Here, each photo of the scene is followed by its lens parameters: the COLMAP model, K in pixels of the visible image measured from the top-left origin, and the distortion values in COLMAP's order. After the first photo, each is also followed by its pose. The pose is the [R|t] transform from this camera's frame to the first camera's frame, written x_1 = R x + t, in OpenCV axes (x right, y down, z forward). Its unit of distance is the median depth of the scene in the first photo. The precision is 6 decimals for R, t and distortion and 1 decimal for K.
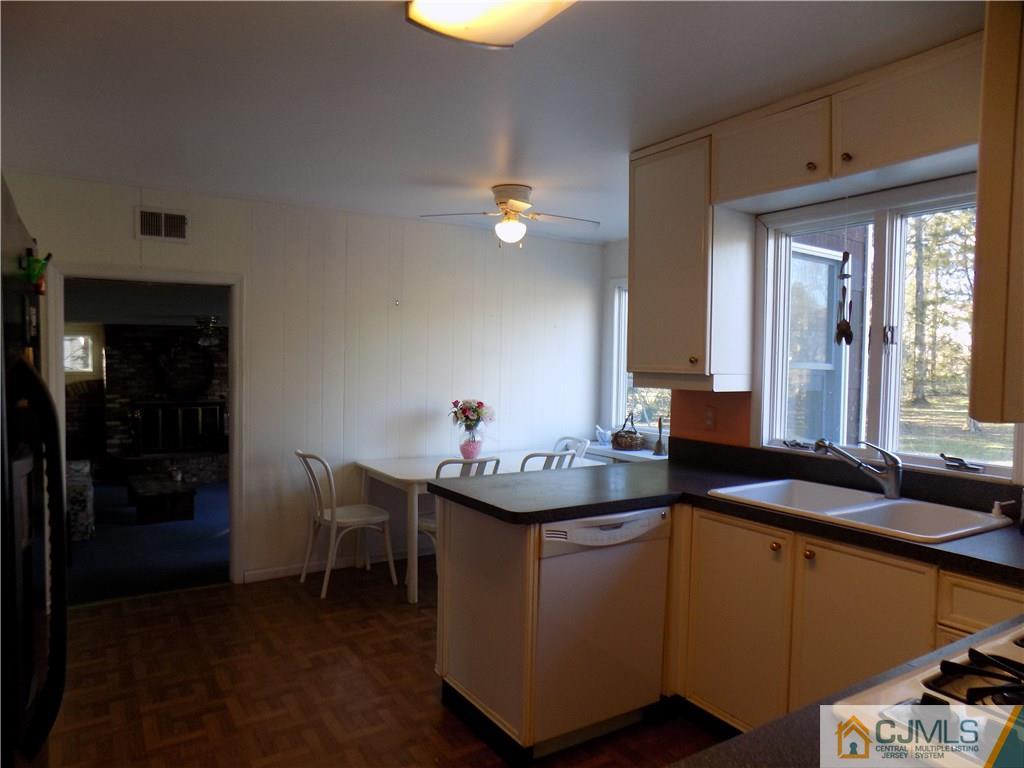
lens RADIAL K [[701.7, 0, 508.4], [0, 701.7, 395.1], [0, 0, 1]] dist [-0.063792, 0.056988]
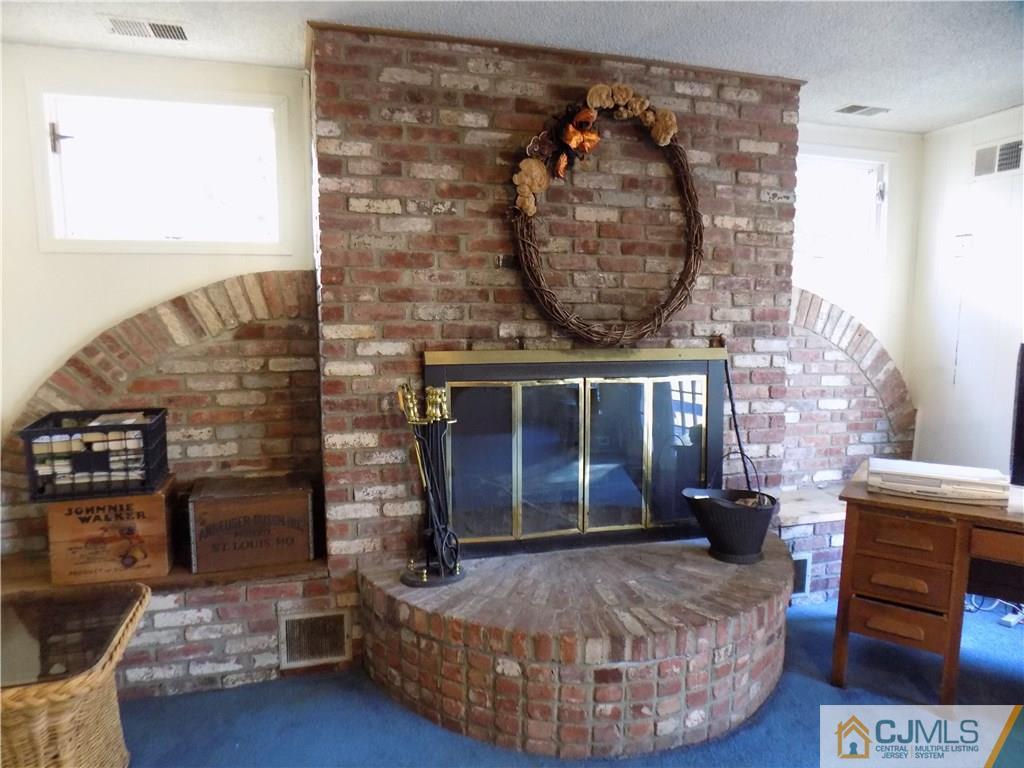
lens RADIAL K [[701.7, 0, 495.6], [0, 701.7, 434.6], [0, 0, 1]] dist [-0.063792, 0.056988]
pose [[0.957343, 0.043927, -0.285595, -0.444795], [-0.011046, 0.993218, 0.115737, 0.009044], [0.288742, -0.107646, 0.951336, 0.766227]]
